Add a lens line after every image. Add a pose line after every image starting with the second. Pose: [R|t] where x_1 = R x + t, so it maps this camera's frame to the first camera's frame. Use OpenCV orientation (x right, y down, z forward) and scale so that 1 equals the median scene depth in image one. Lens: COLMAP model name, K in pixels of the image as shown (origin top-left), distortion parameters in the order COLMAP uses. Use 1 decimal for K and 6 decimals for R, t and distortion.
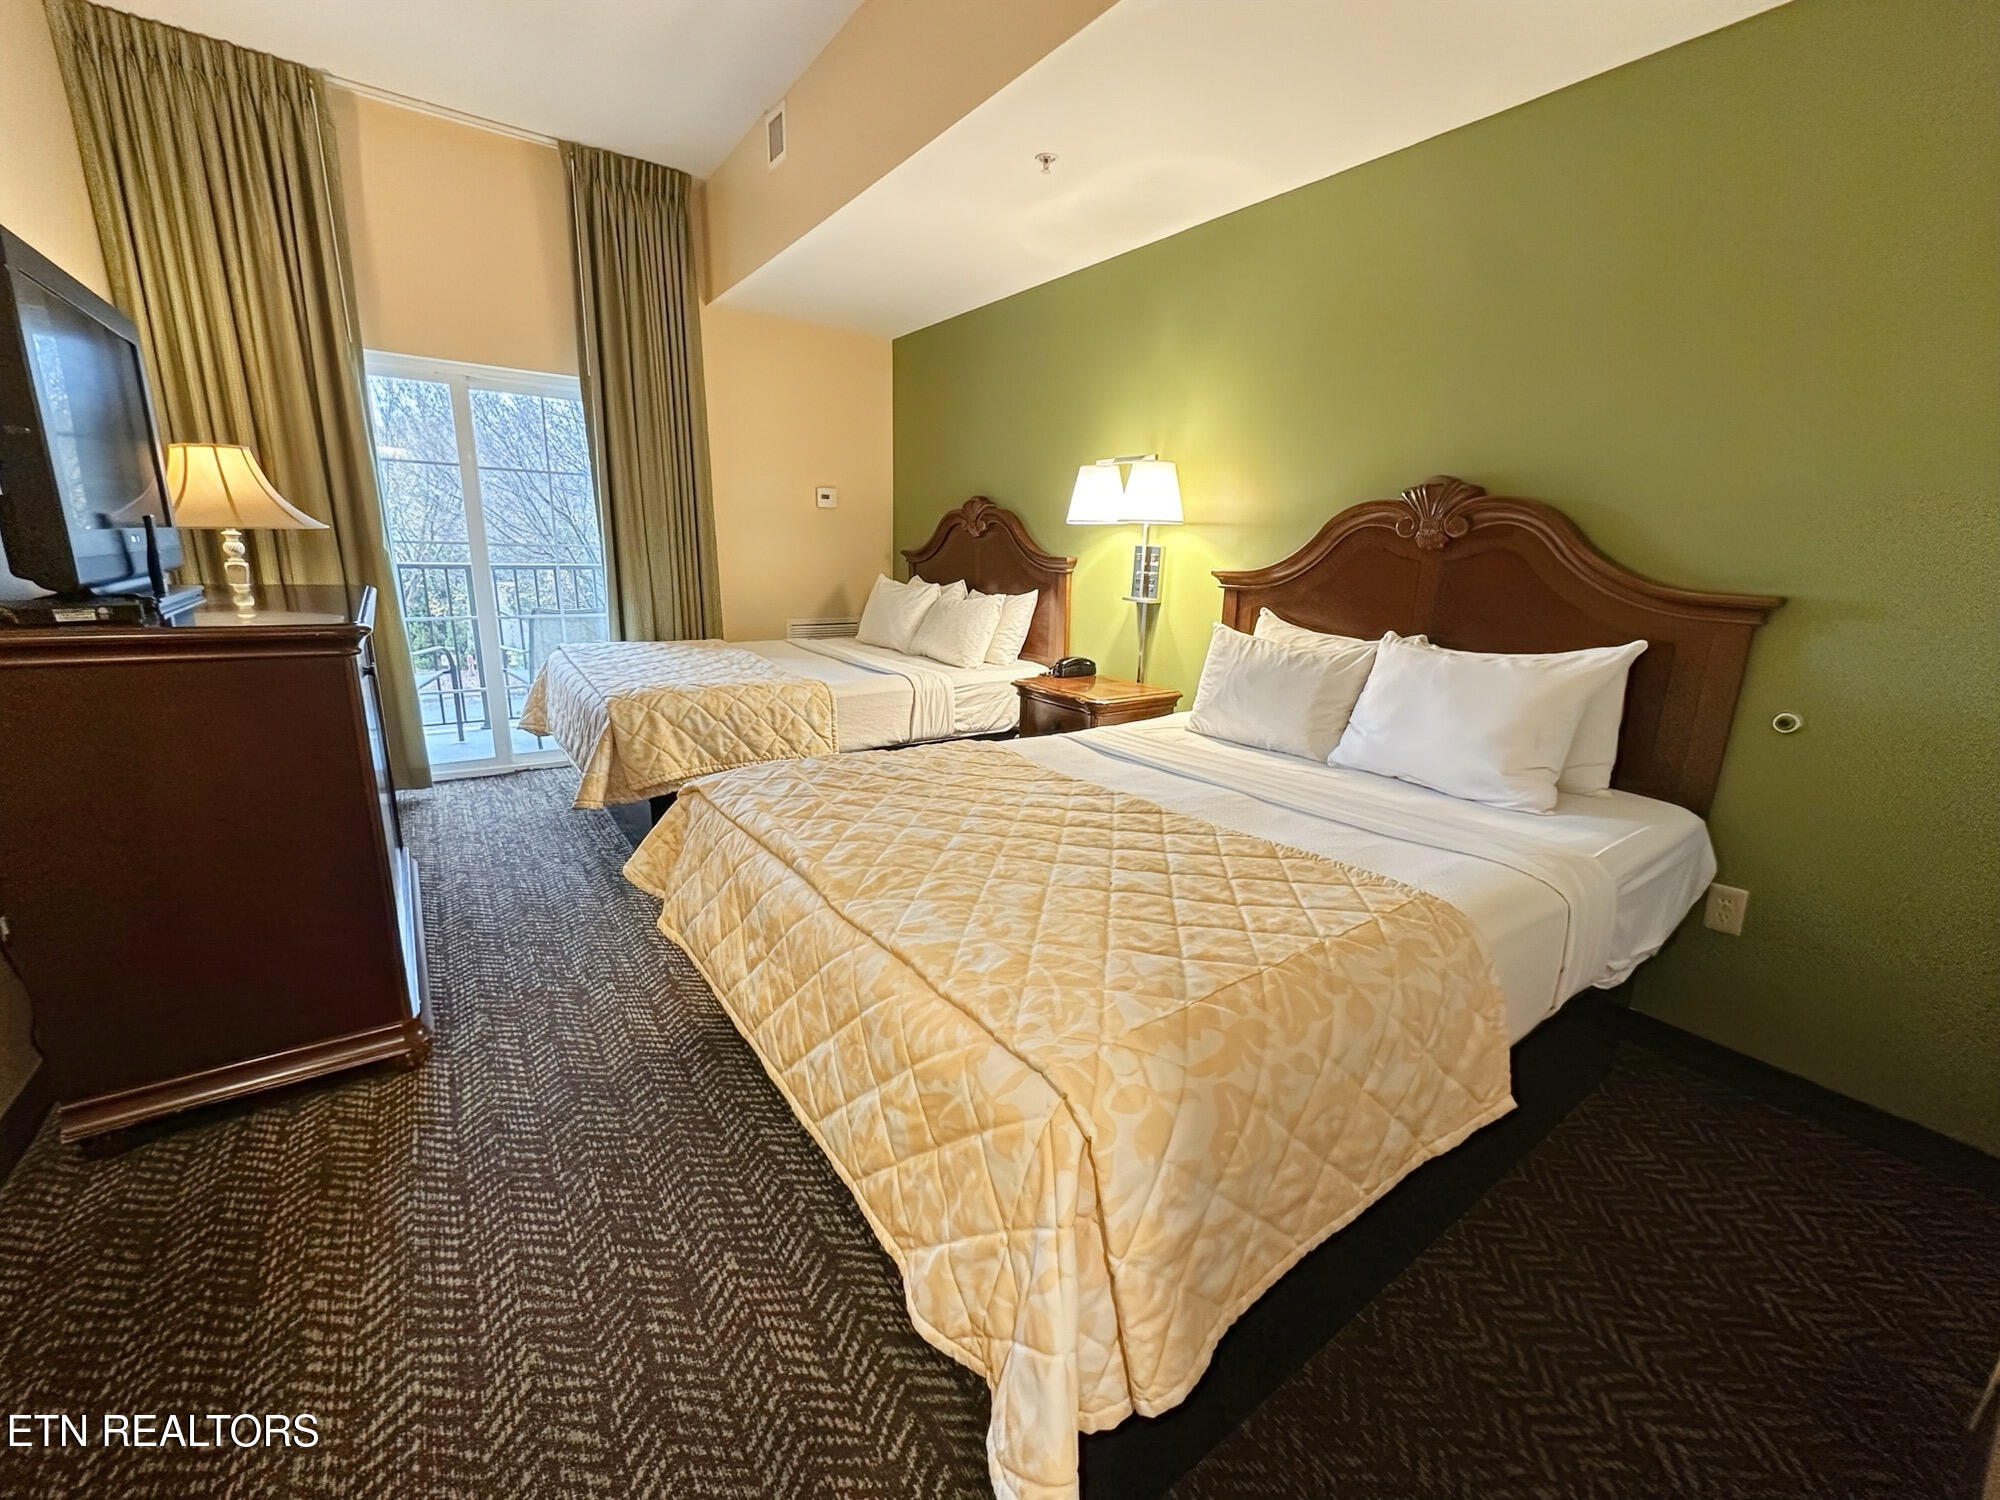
lens RADIAL K [[809.7, 0, 999.7], [0, 809.7, 747.7], [0, 0, 1]] dist [-0.003541, -0.000089]
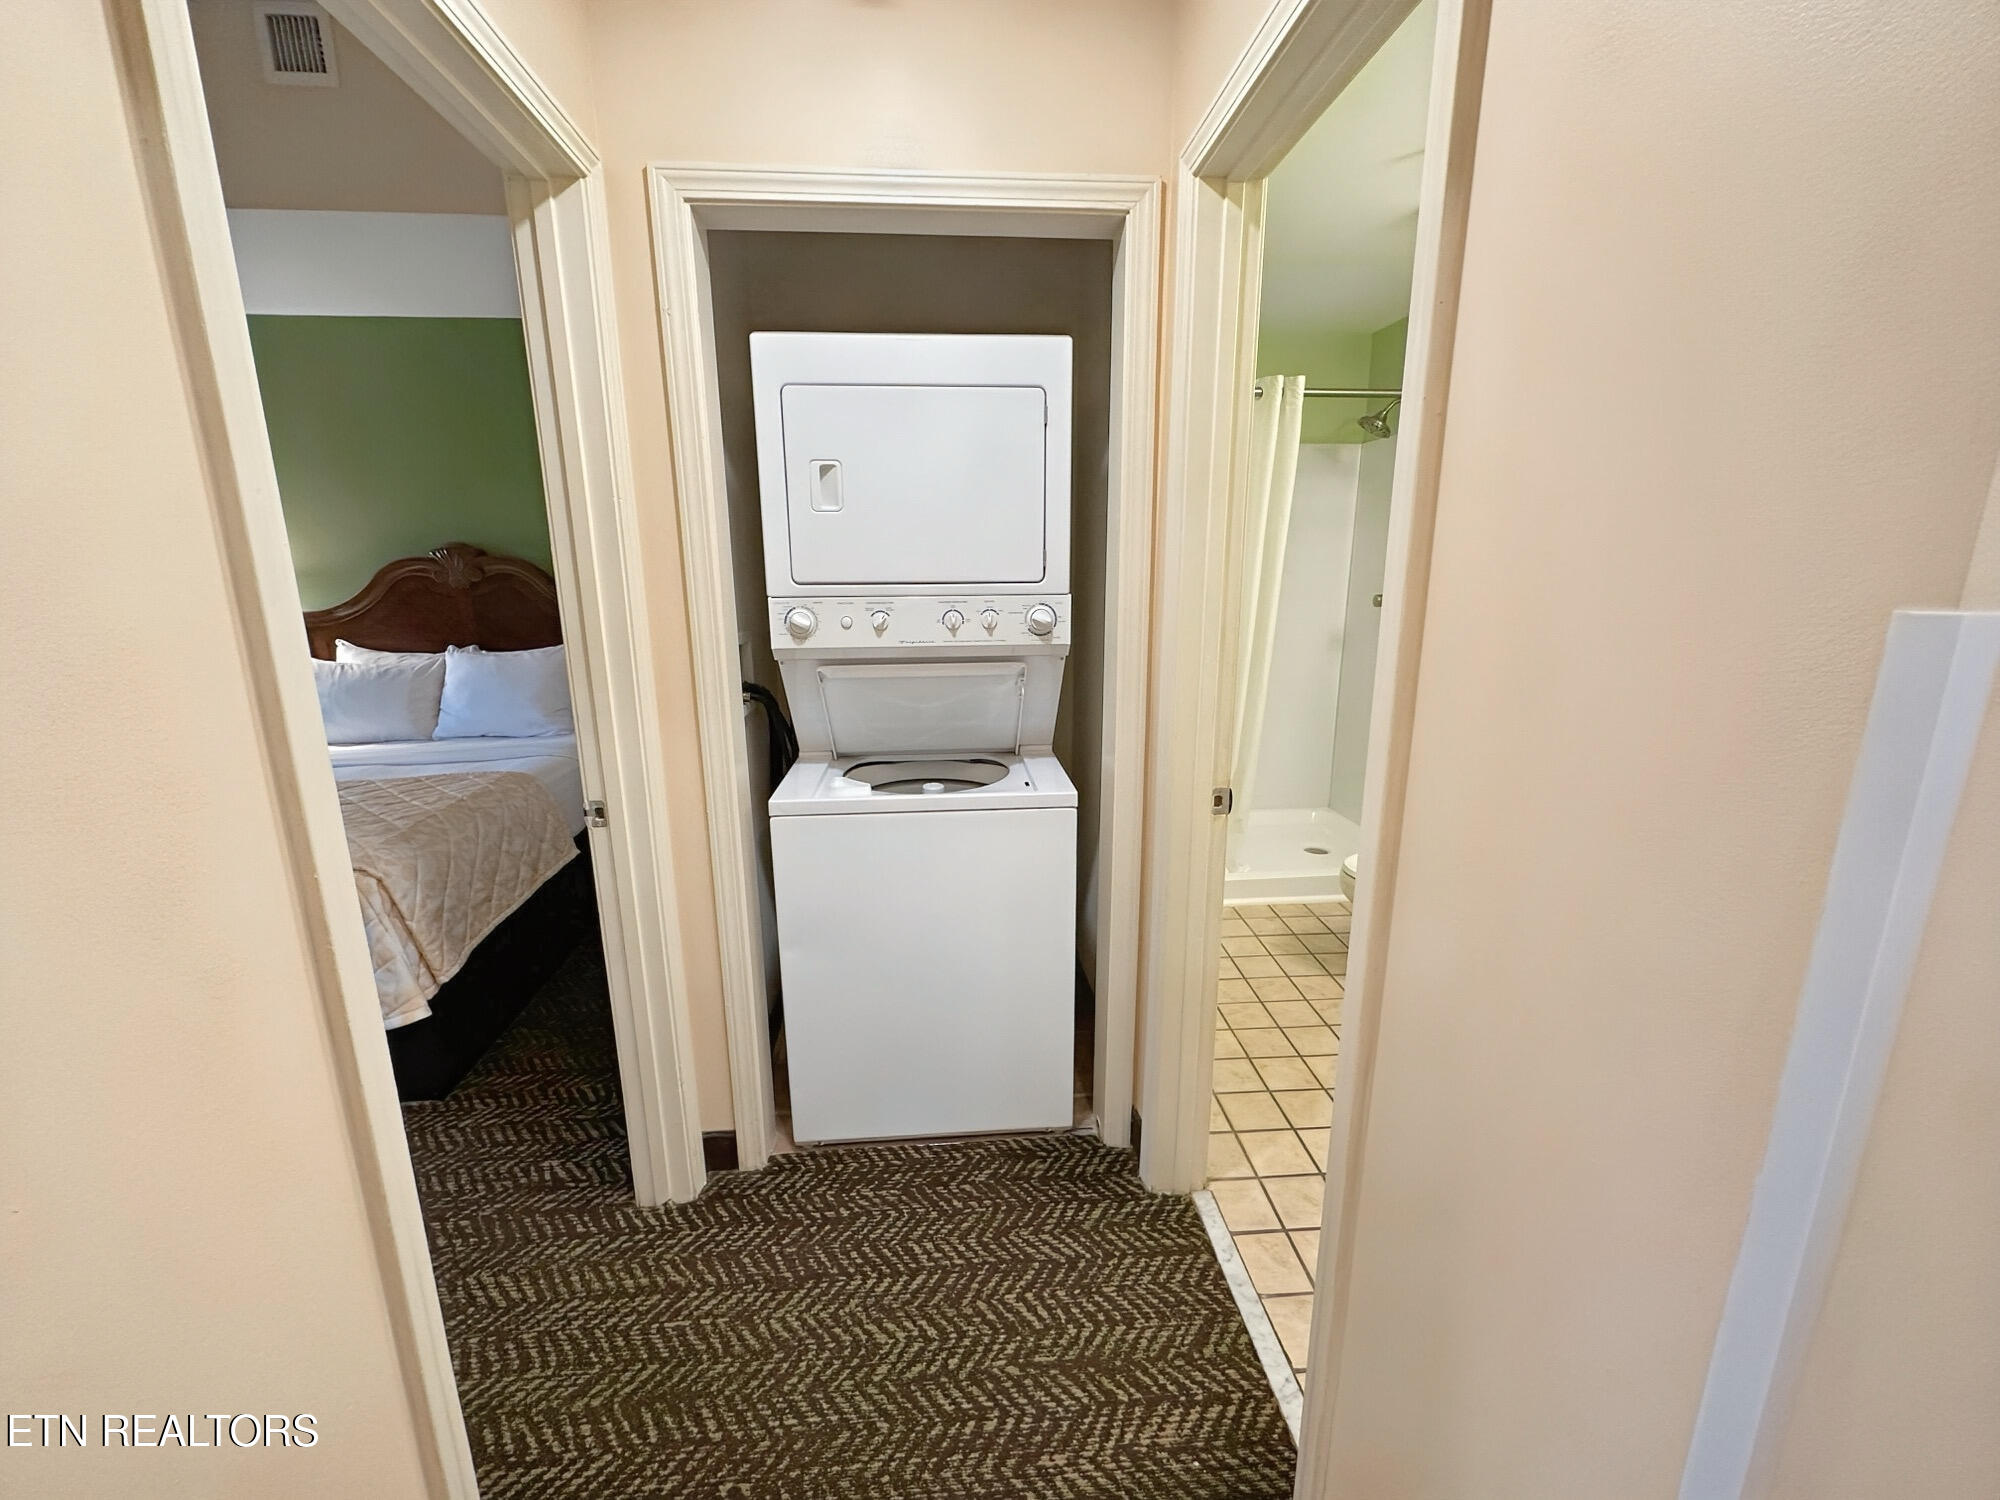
lens RADIAL K [[809.7, 0, 999.7], [0, 809.7, 747.7], [0, 0, 1]] dist [-0.003541, -0.000089]
pose [[0.501904, -0.230114, 0.833751, -0.337392], [0.232788, 0.964328, 0.126019, 0.098572], [-0.833008, 0.130838, 0.537568, -0.710234]]
